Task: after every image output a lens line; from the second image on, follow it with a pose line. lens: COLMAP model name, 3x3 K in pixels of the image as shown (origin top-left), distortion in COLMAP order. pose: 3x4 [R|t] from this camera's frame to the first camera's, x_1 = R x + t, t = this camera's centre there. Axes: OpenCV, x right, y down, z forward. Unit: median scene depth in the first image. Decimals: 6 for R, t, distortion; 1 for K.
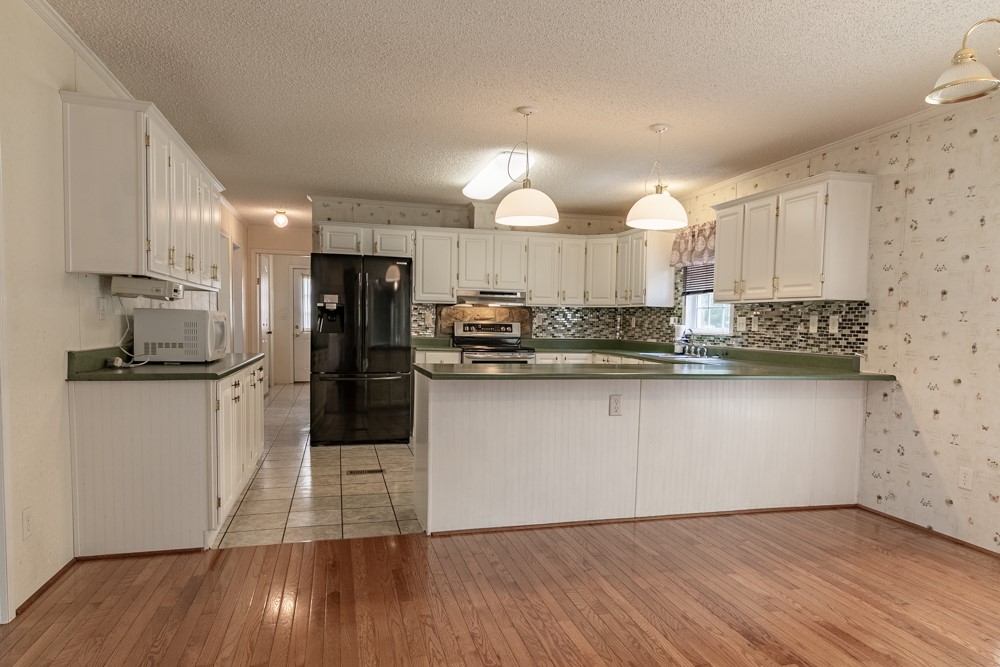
lens RADIAL K [[628.5, 0, 505.5], [0, 628.5, 360.1], [0, 0, 1]] dist [-0.005042, 0.000898]
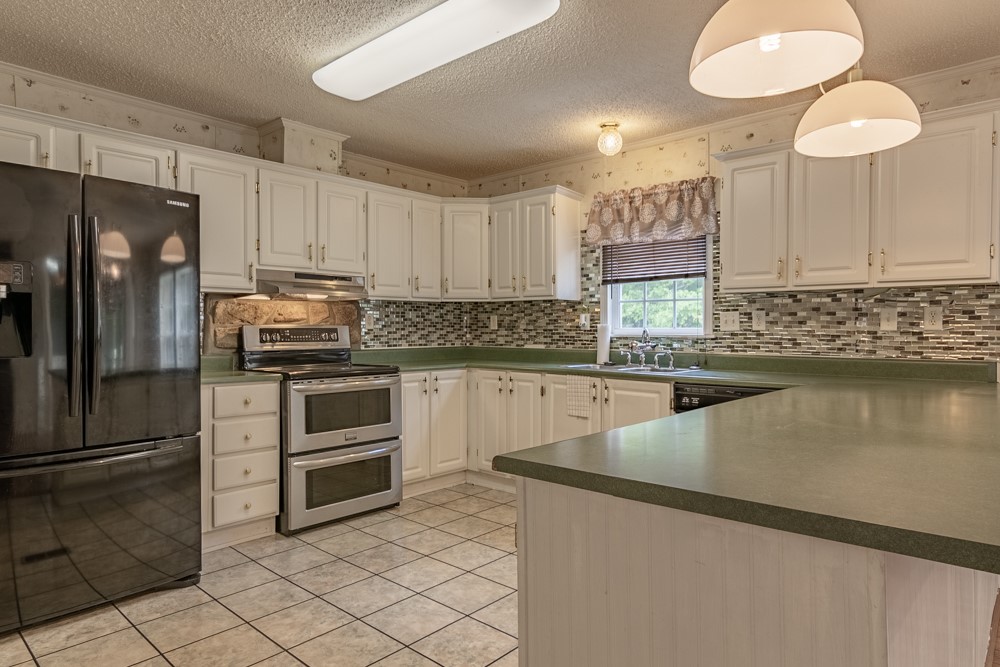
lens RADIAL K [[597.4, 0, 502.4], [0, 597.4, 333.1], [0, 0, 1]] dist [0.000754, 0.003922]
pose [[0.842529, -0.024089, 0.538112, -0.228157], [0.048389, 0.998345, -0.031072, -0.035041], [-0.536473, 0.052218, 0.842301, 0.555801]]
